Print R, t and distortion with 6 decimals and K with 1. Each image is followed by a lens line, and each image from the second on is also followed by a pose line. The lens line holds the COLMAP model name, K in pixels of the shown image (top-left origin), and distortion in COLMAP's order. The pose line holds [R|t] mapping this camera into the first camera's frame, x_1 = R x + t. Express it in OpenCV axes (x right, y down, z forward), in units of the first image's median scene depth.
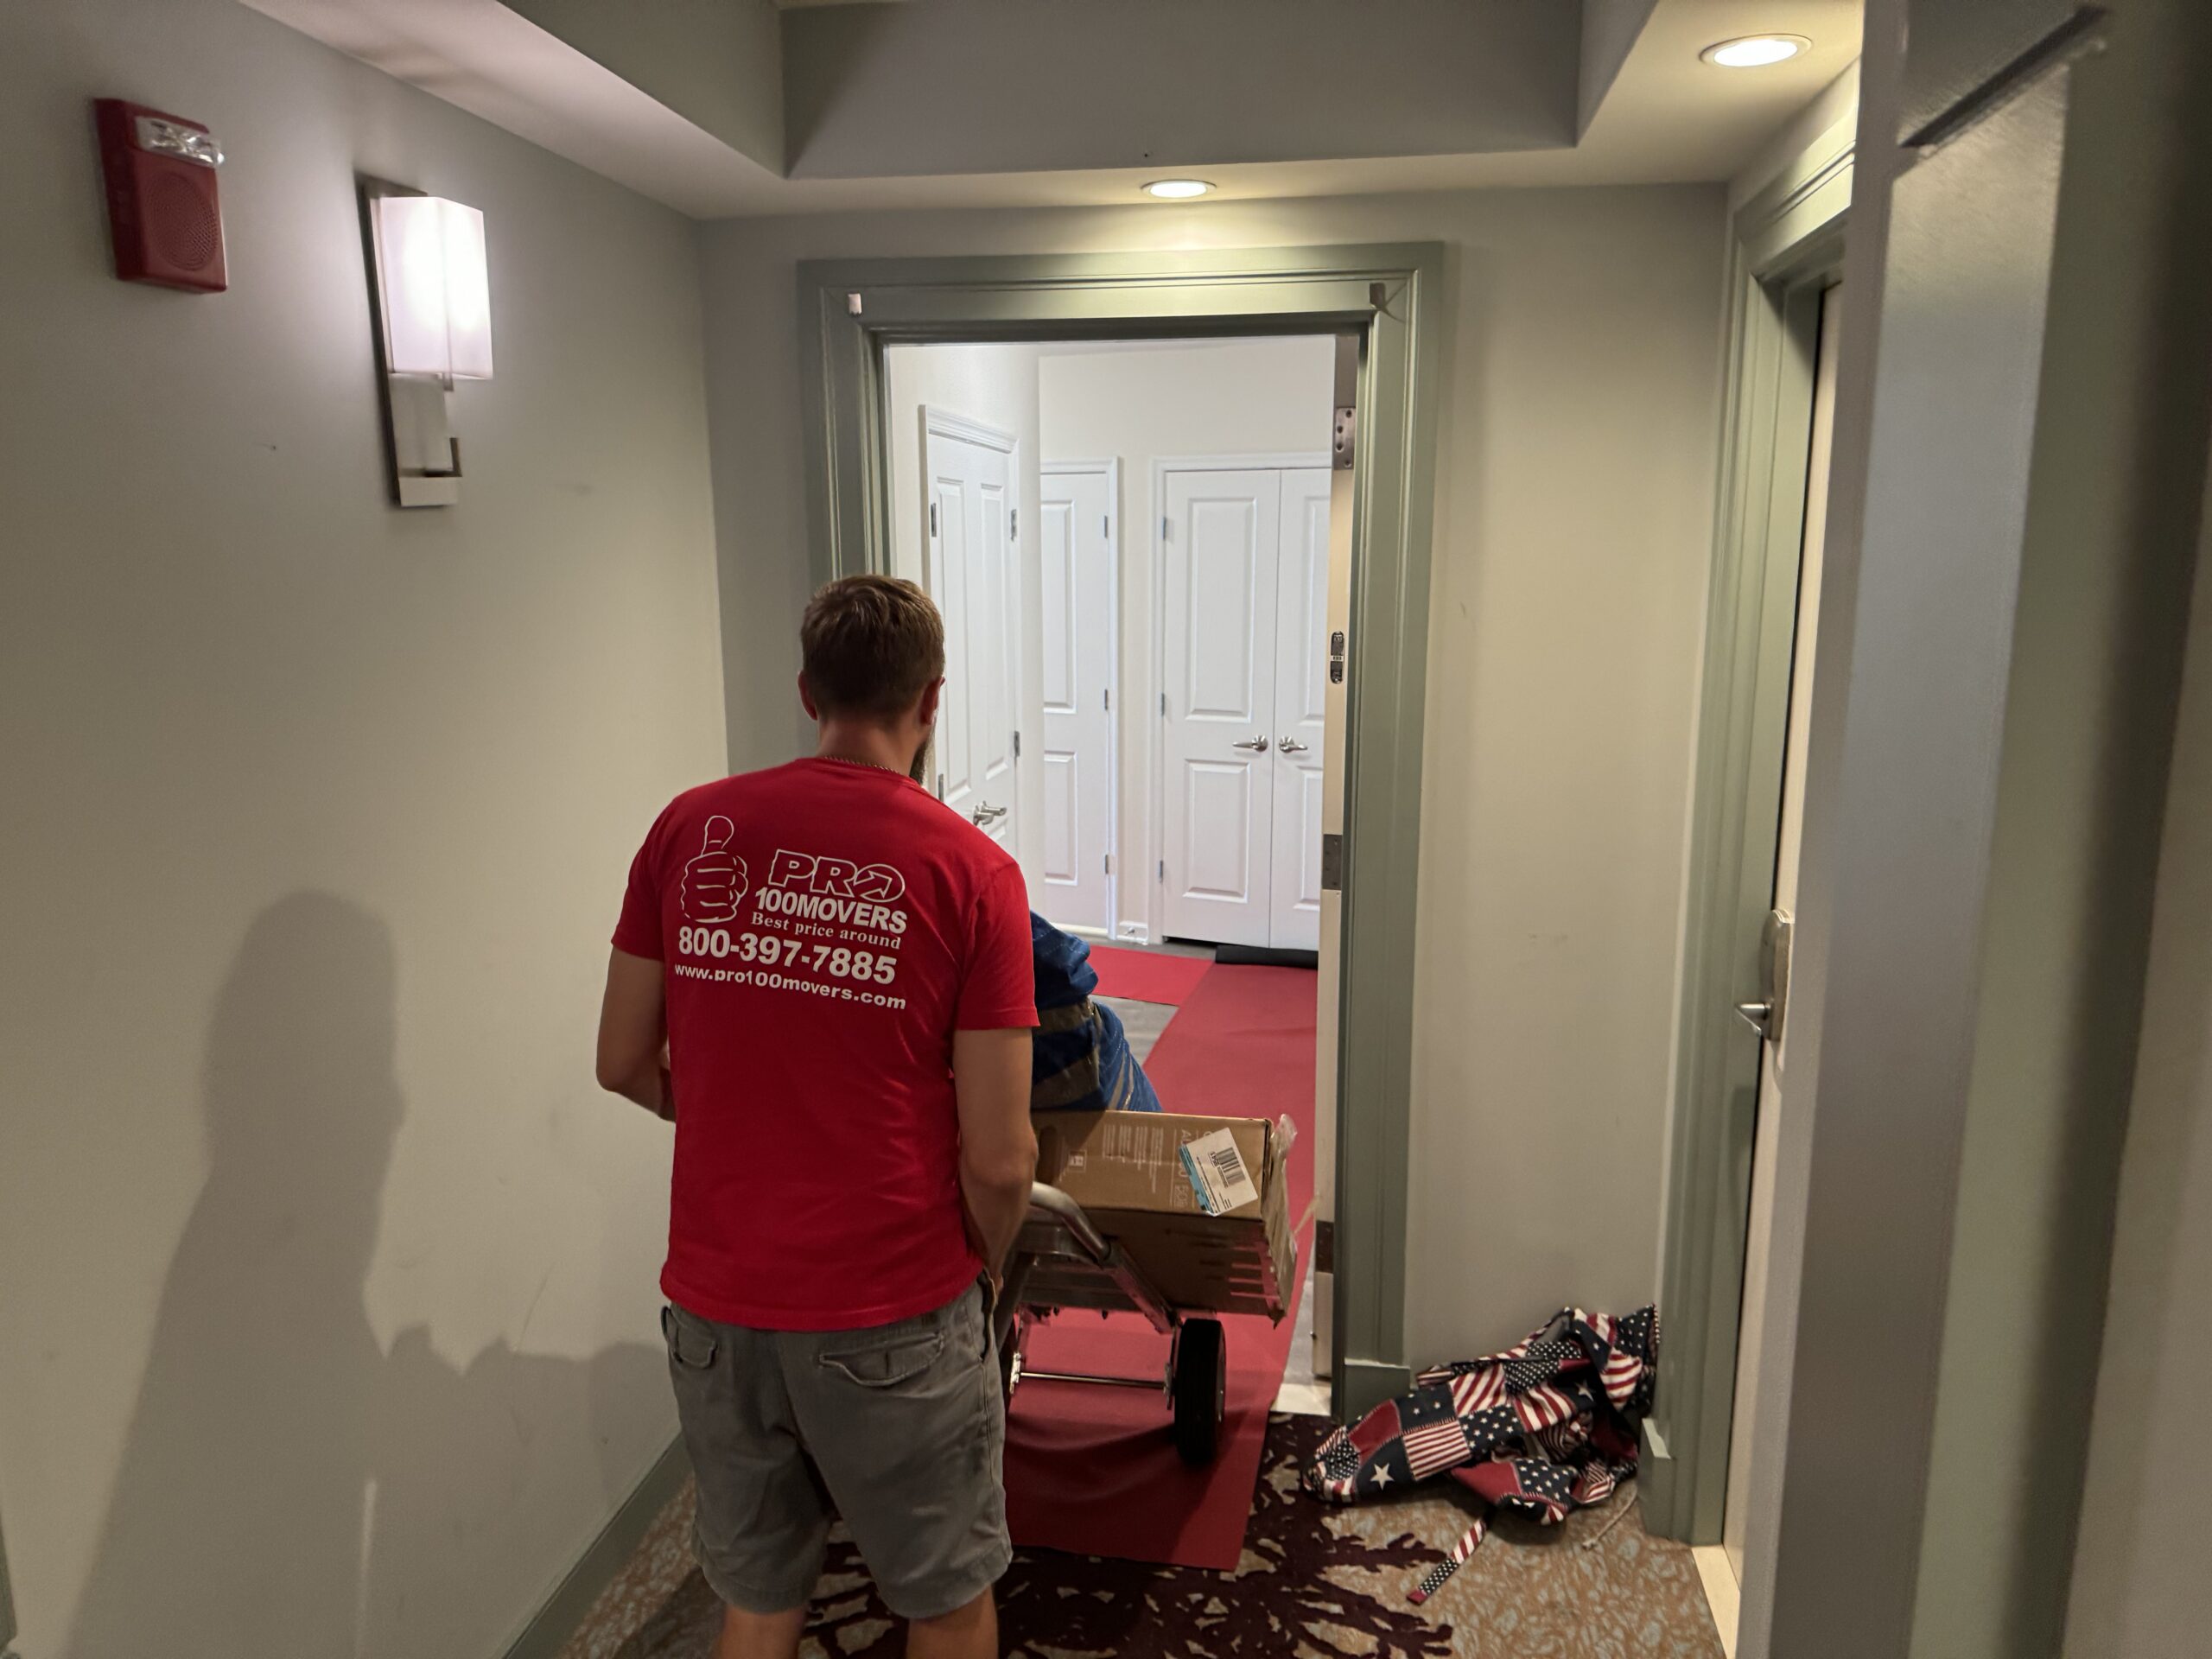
lens RADIAL K [[1545.8, 0, 1107.1], [0, 1545.8, 848.5], [0, 0, 1]] dist [-0.003590, -0.005494]
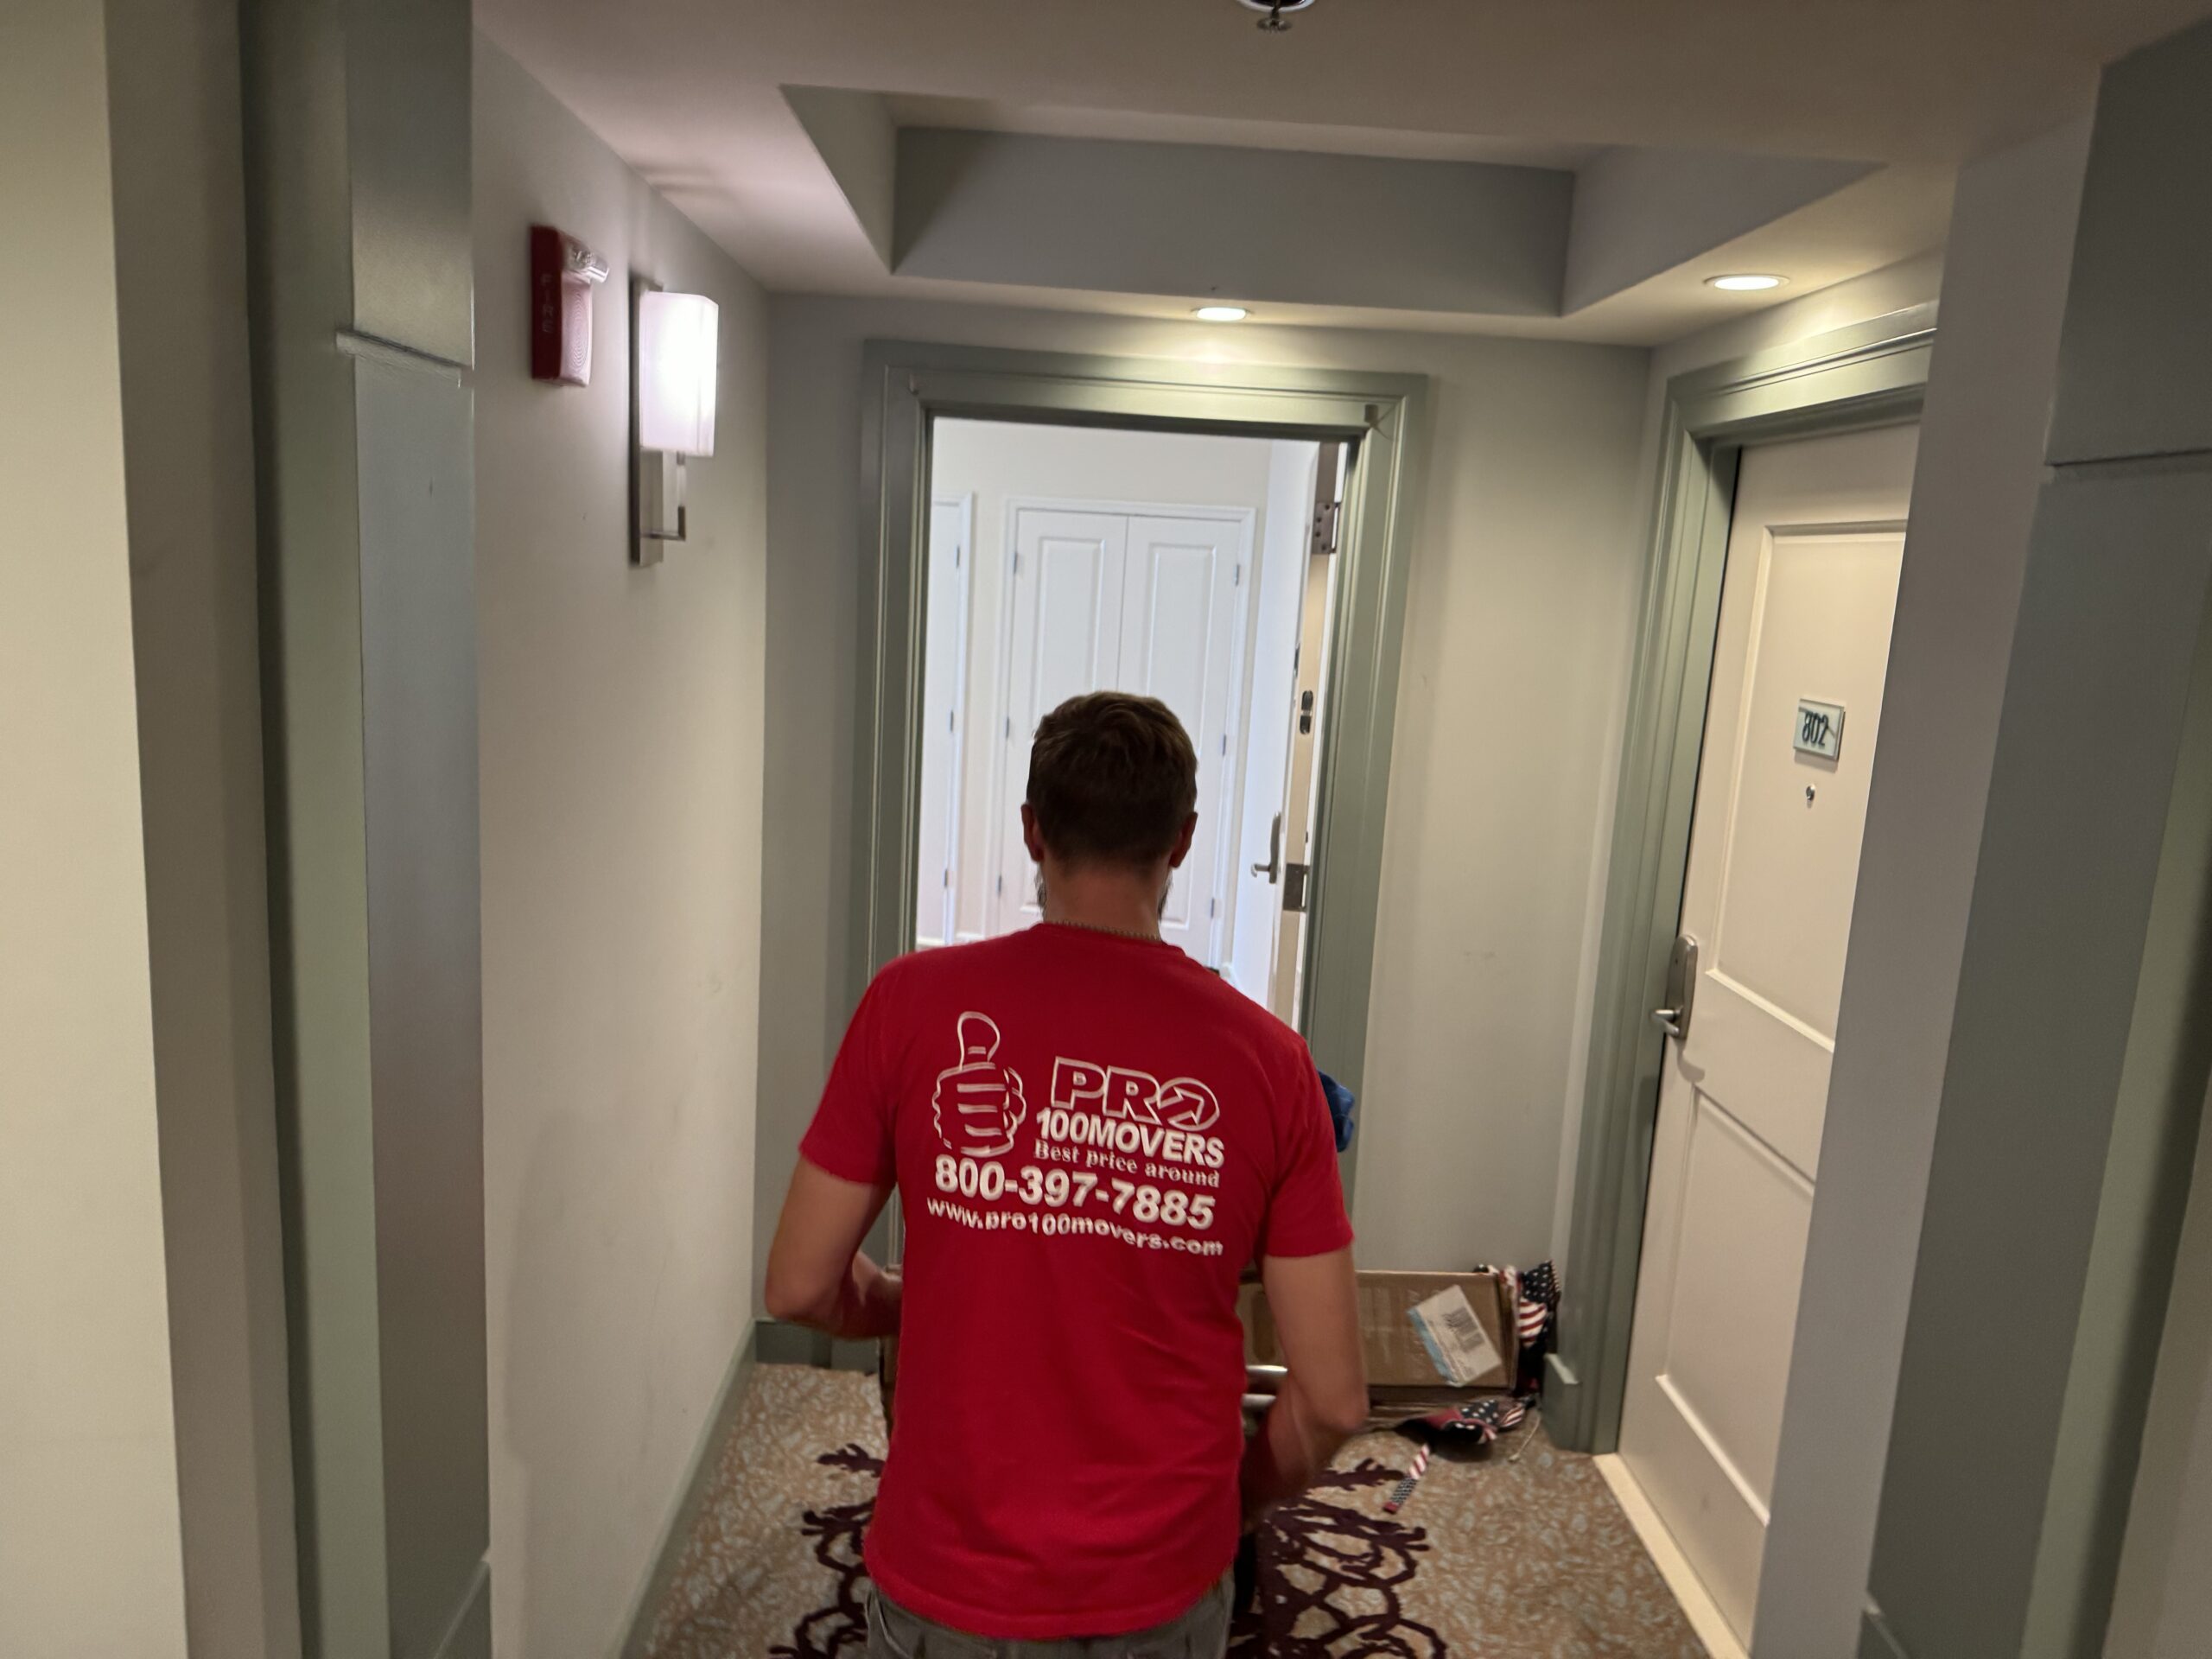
lens RADIAL K [[1545.8, 0, 1119.4], [0, 1545.8, 846.5], [0, 0, 1]] dist [-0.003590, -0.005494]
pose [[0.979898, 0.022588, 0.198218, -0.243260], [-0.021020, 0.999729, -0.010011, -0.009112], [-0.198390, 0.005643, 0.980107, -0.126187]]
